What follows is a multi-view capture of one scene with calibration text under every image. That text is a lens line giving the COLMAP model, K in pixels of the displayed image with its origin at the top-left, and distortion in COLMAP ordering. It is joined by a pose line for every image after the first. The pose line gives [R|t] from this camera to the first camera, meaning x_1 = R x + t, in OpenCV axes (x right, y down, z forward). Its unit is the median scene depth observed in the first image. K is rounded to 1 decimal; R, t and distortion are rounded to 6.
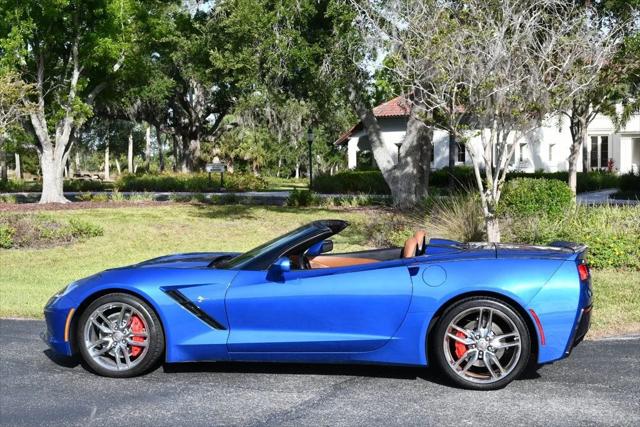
lens RADIAL K [[945.2, 0, 320.0], [0, 945.2, 214.0], [0, 0, 1]] dist [-0.030429, -0.050935]
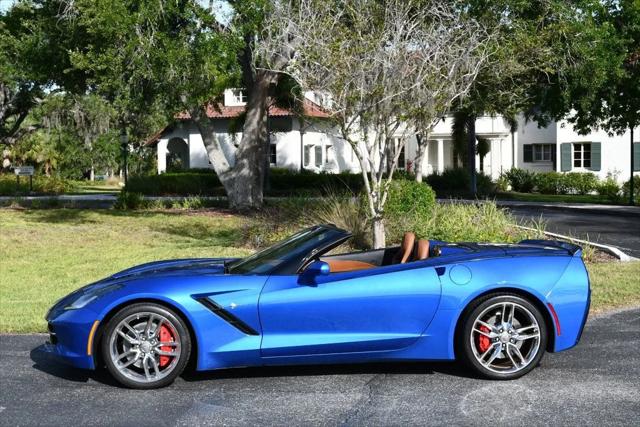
lens RADIAL K [[936.2, 0, 320.3], [0, 936.2, 213.4], [0, 0, 1]] dist [-0.037816, -0.017635]
pose [[0.972524, -0.016548, 0.232212, -0.117926], [0.016819, 0.999858, 0.000813, -0.003003], [-0.232192, 0.003115, 0.972665, 0.006482]]
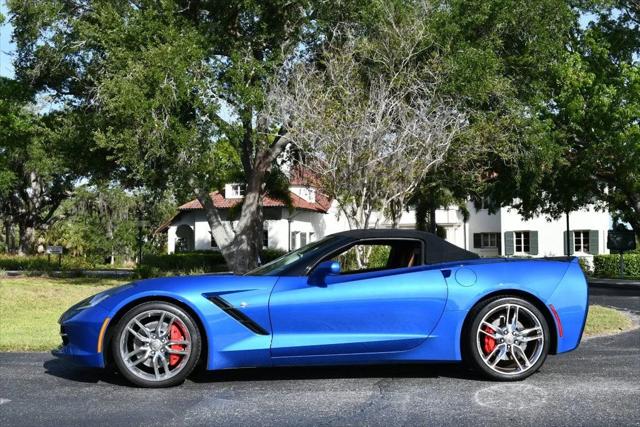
lens RADIAL K [[770.3, 0, 321.9], [0, 770.3, 214.2], [0, 0, 1]] dist [-0.055362, -0.026632]
pose [[0.966042, 0.015683, 0.257908, -0.115484], [0.012682, 0.994075, -0.107951, 0.037360], [-0.258073, 0.107556, 0.960120, 0.079002]]
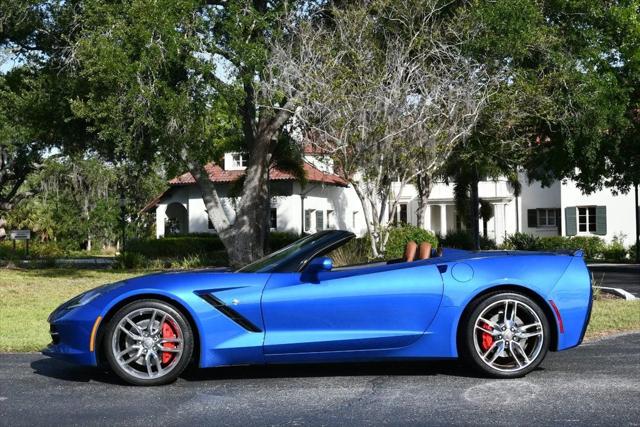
lens RADIAL K [[956.1, 0, 320.3], [0, 956.1, 212.8], [0, 0, 1]] dist [-0.029024, -0.058877]
pose [[0.972722, -0.000767, 0.231973, -0.122151], [0.019712, 0.996651, -0.079362, 0.034770], [-0.231135, 0.081770, 0.969479, -0.005384]]
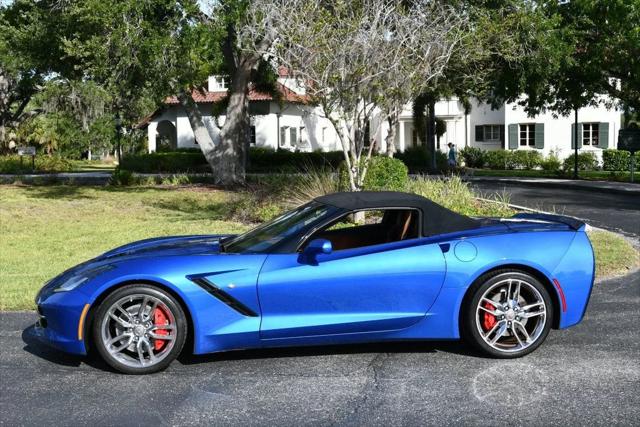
lens RADIAL K [[820.4, 0, 321.1], [0, 820.4, 212.5], [0, 0, 1]] dist [-0.047350, -0.038249]
pose [[0.963581, -0.030980, 0.265618, -0.114106], [0.023369, 0.999222, 0.031768, -0.003822], [-0.266395, -0.024404, 0.963555, 0.078946]]
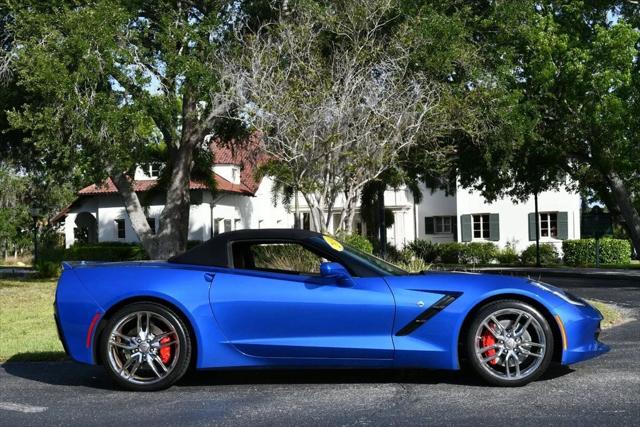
lens RADIAL K [[925.5, 0, 319.3], [0, 925.5, 215.7], [0, 0, 1]] dist [-0.041445, -0.048731]
pose [[0.939034, -0.004159, 0.343799, -0.184373], [0.034589, 0.995997, -0.082427, 0.034172], [-0.342080, 0.089294, 0.935418, 0.015437]]
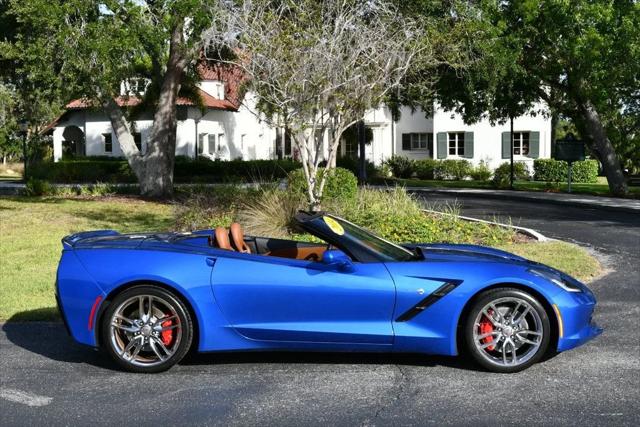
lens RADIAL K [[886.8, 0, 320.0], [0, 886.8, 213.6], [0, 0, 1]] dist [-0.041793, -0.065414]
pose [[0.930169, -0.028619, 0.366014, -0.187991], [0.022549, 0.999528, 0.020850, -0.005353], [-0.366438, -0.011141, 0.930376, 0.035654]]
